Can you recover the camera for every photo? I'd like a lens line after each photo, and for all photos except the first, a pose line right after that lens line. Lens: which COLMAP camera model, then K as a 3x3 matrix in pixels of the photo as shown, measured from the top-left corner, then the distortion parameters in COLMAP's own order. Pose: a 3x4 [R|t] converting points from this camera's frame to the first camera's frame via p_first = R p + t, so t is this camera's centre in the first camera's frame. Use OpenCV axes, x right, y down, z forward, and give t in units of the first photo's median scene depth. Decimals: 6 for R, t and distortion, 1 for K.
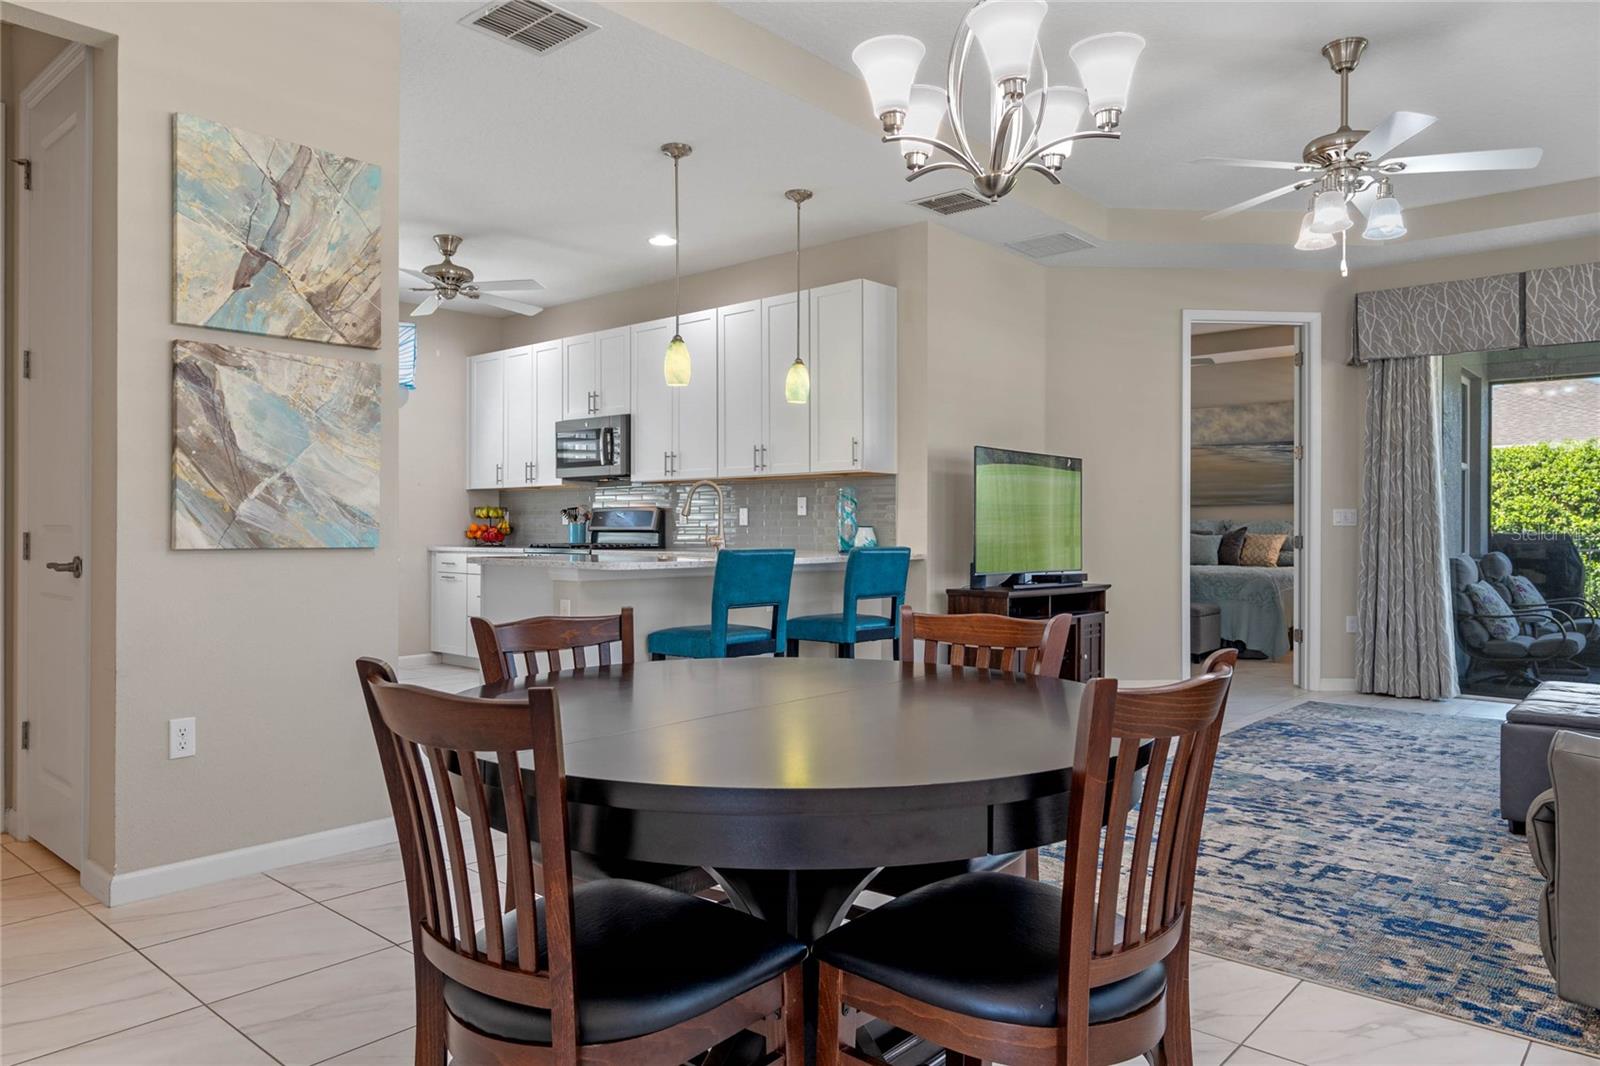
lens RADIAL K [[1054.3, 0, 807.8], [0, 1054.3, 525.5], [0, 0, 1]] dist [0.003459, -0.001708]
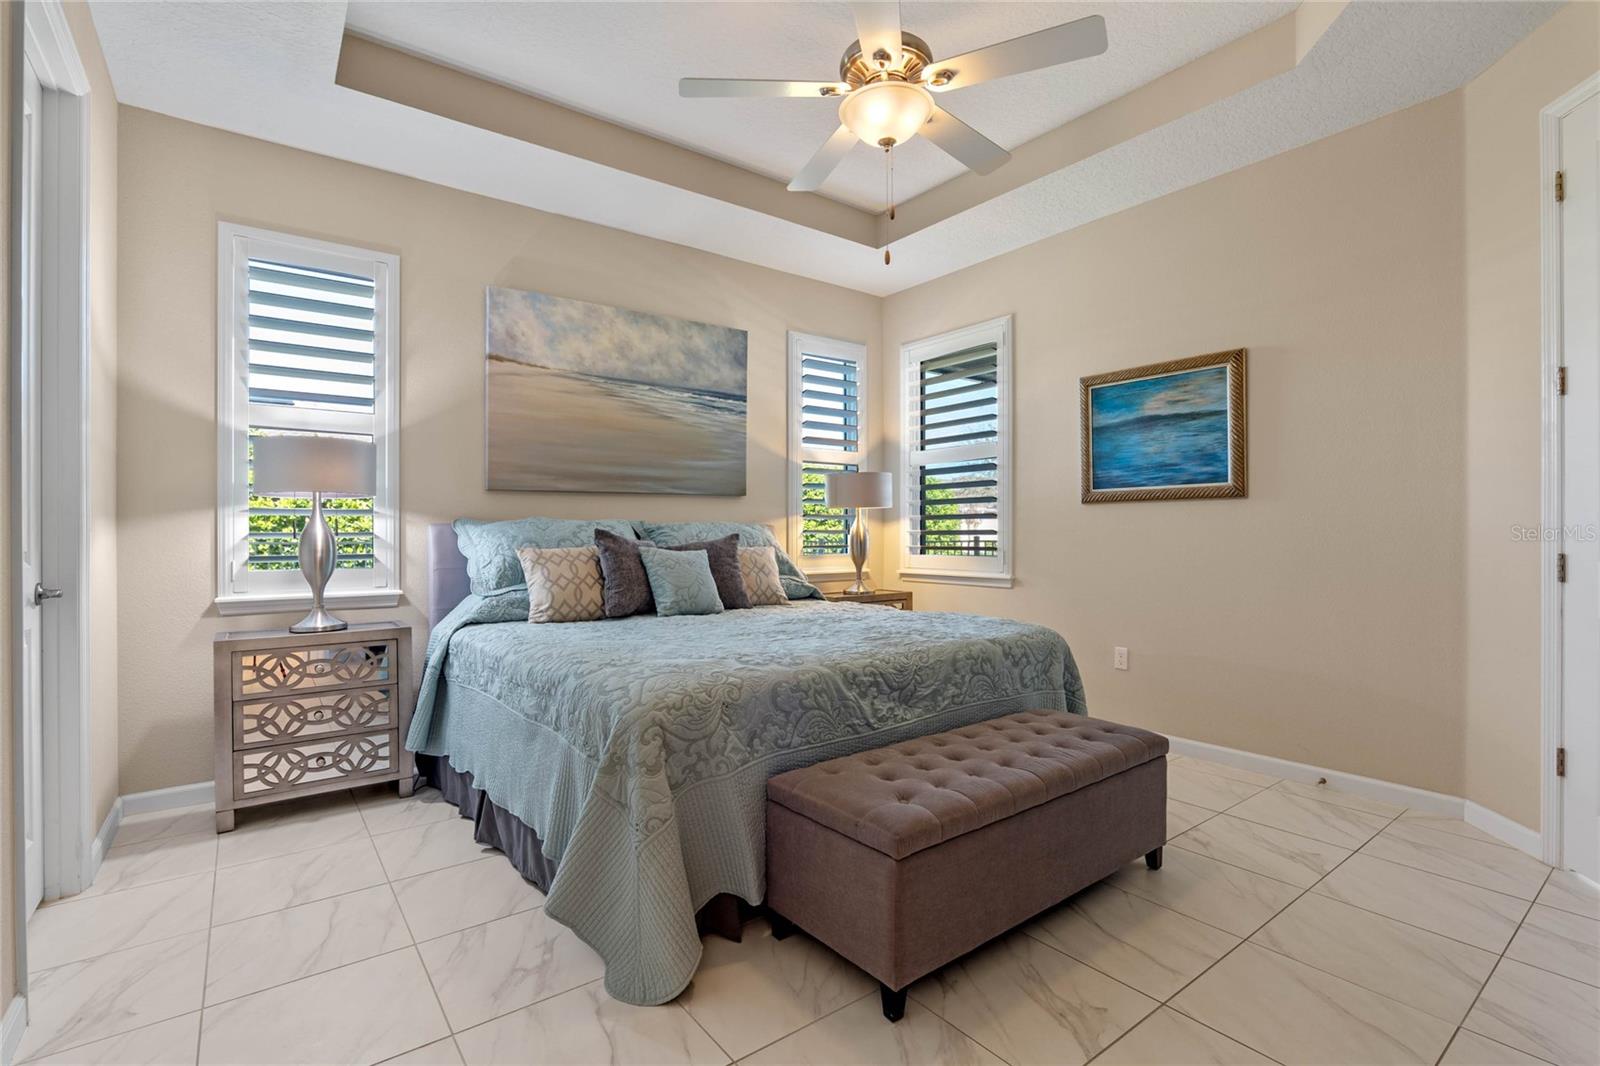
lens RADIAL K [[722.0, 0, 798.9], [0, 722.0, 516.6], [0, 0, 1]] dist [-0.000504, 0.007783]
pose [[0.223948, 0.000140, 0.974601, 0.103418], [-0.014249, 0.999894, 0.003131, -0.016984], [-0.974497, -0.014588, 0.223927, 1.430398]]
